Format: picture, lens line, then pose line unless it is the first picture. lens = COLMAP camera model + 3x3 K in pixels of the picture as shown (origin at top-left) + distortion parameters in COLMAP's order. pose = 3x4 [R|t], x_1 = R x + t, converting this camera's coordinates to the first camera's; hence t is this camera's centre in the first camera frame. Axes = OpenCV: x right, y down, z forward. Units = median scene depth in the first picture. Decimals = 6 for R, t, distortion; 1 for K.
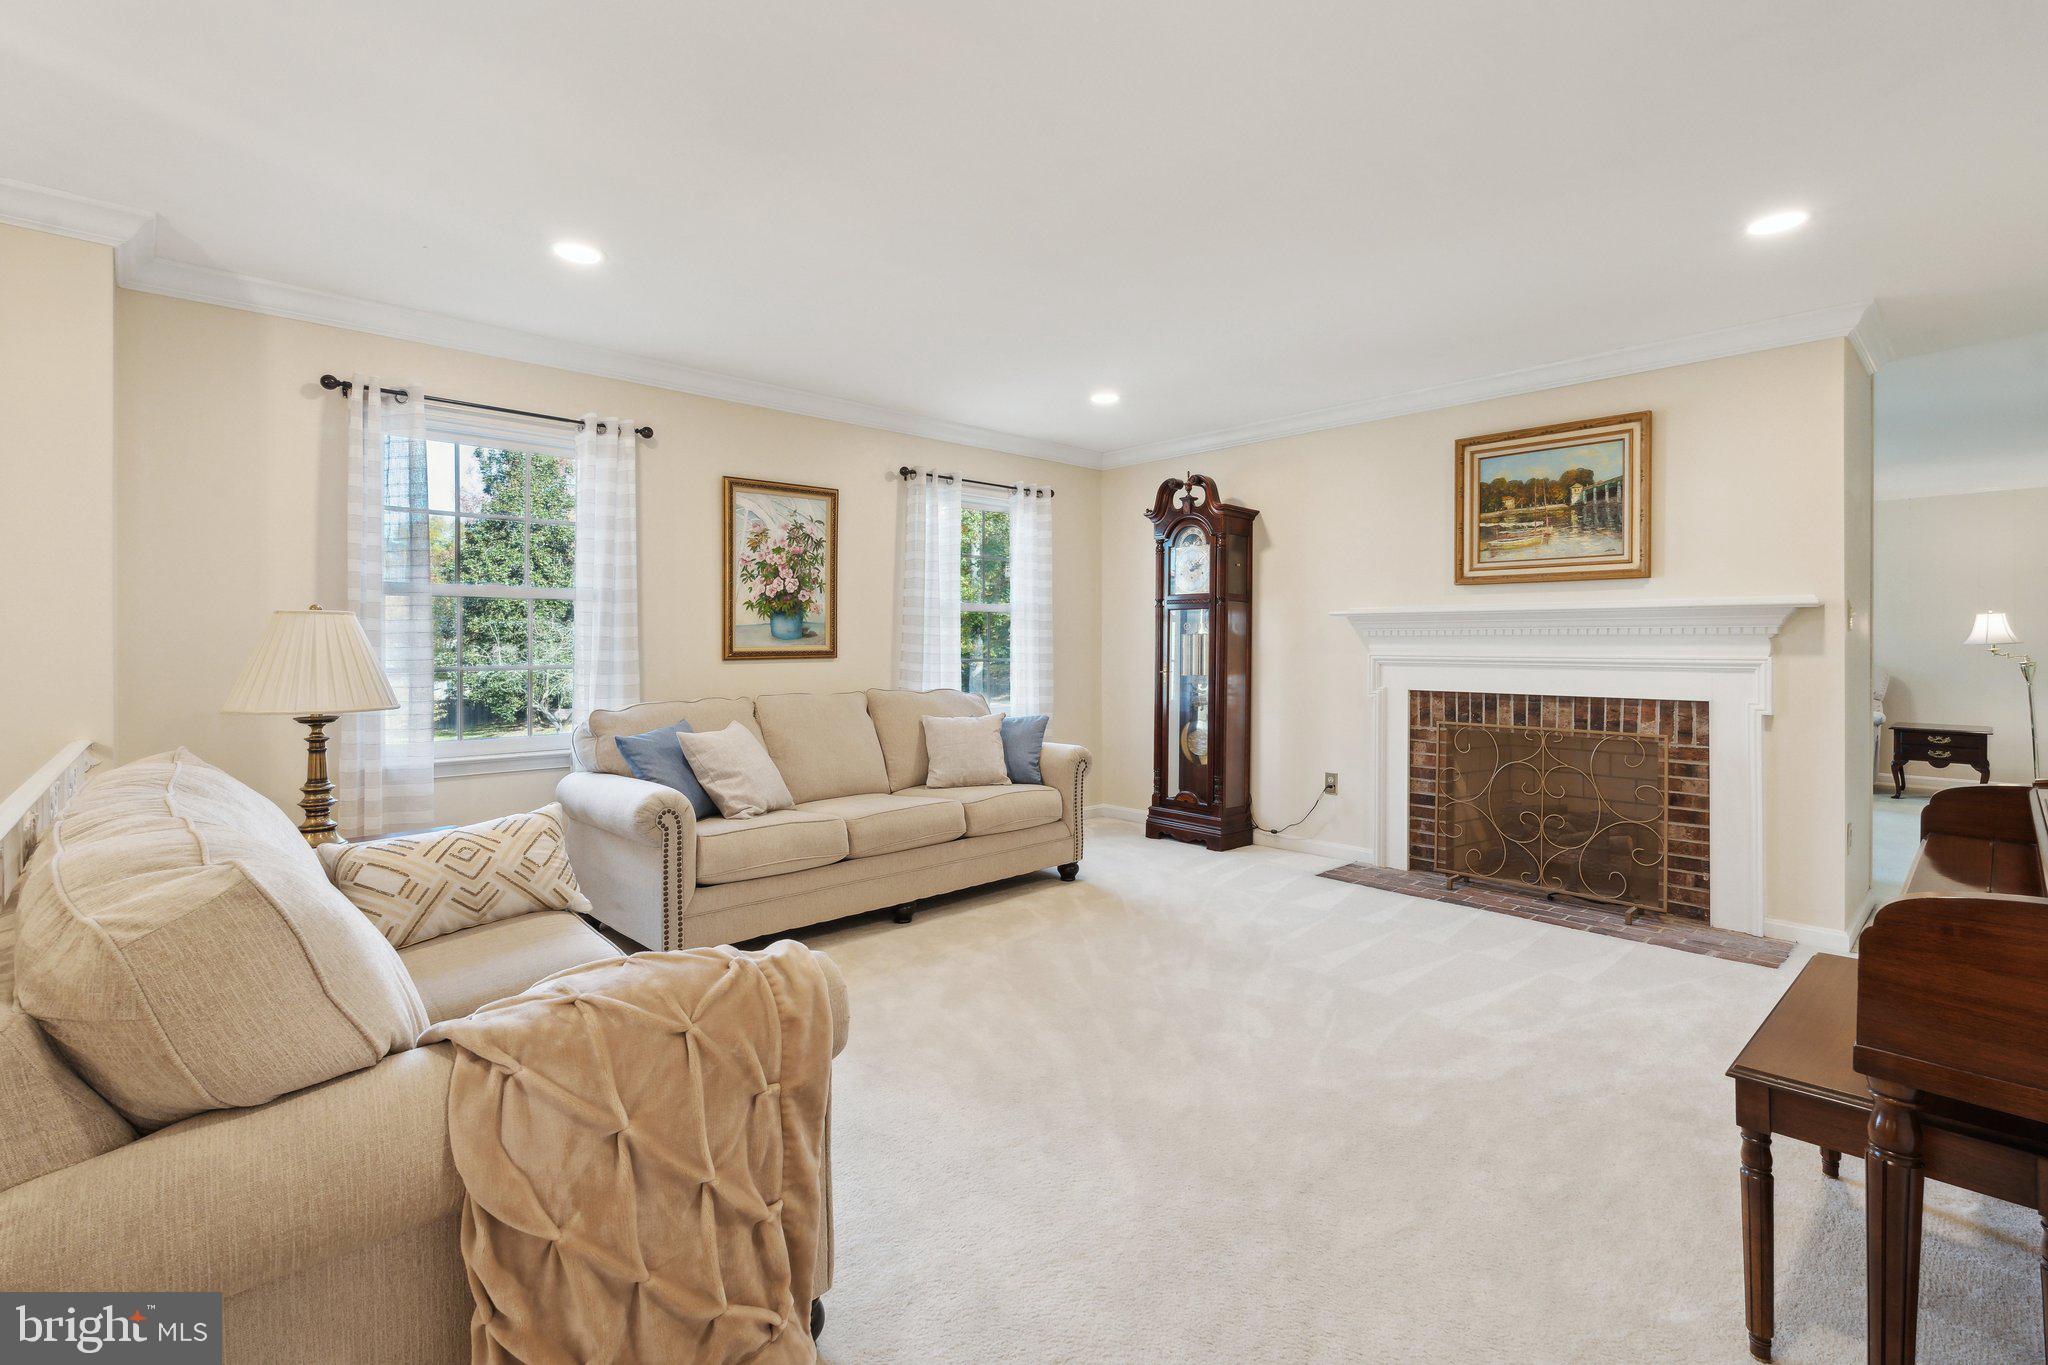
lens RADIAL K [[918.0, 0, 1026.6], [0, 918.0, 657.8], [0, 0, 1]] dist [0.001982, 0.000187]
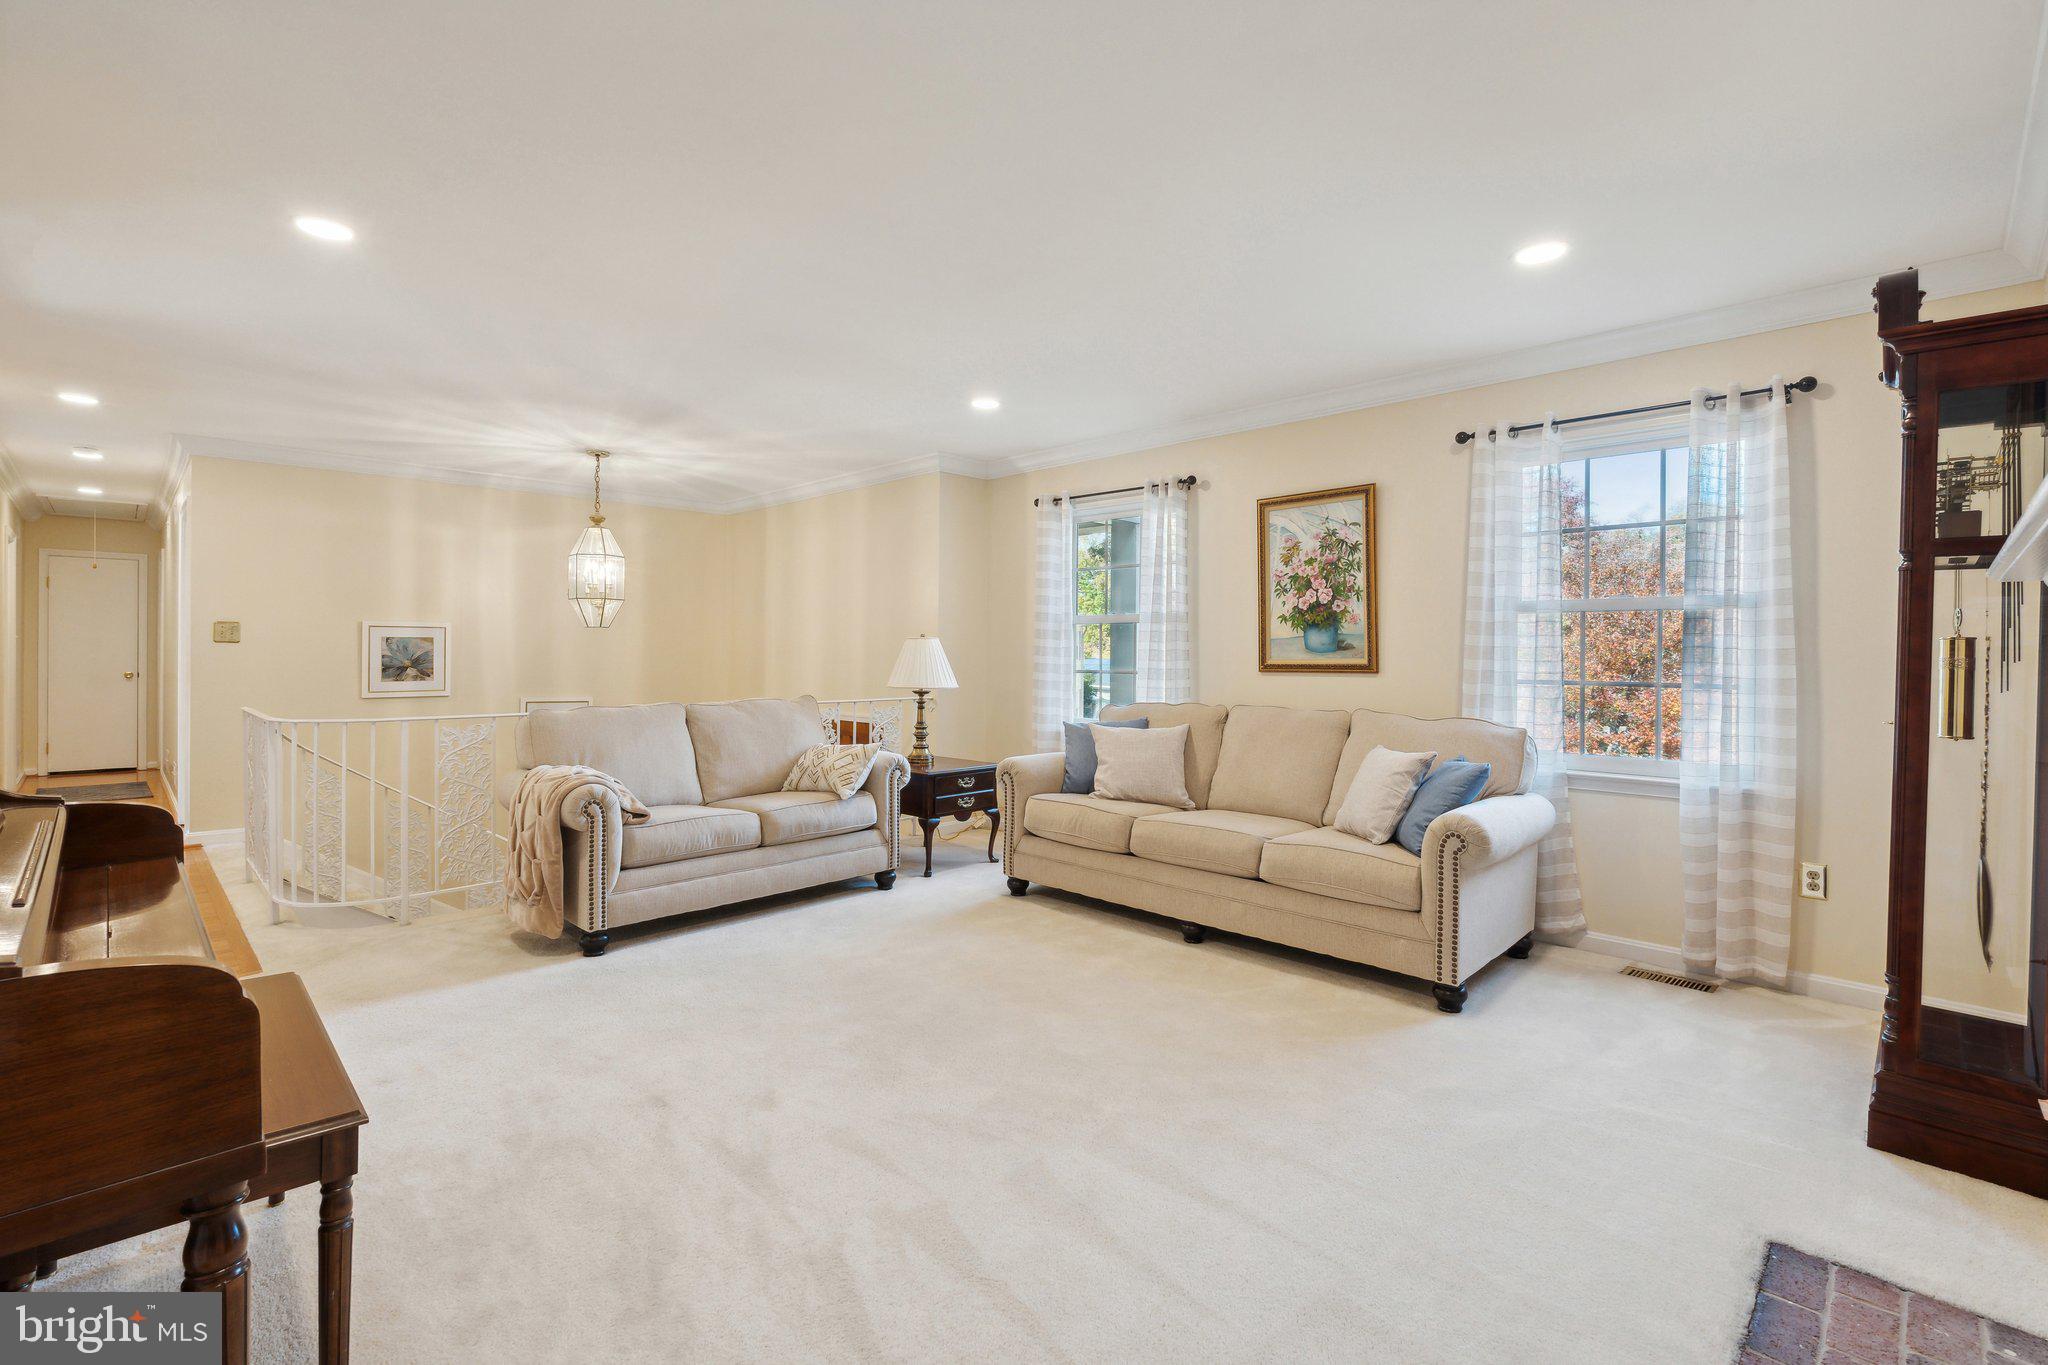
lens RADIAL K [[921.1, 0, 1021.3], [0, 921.1, 669.7], [0, 0, 1]] dist [0.001832, 0.000157]
pose [[0.038338, 0.018315, -0.999097, 0.705066], [-0.022028, 0.999605, 0.017479, -0.011797], [0.999022, 0.021338, 0.038727, 0.656531]]
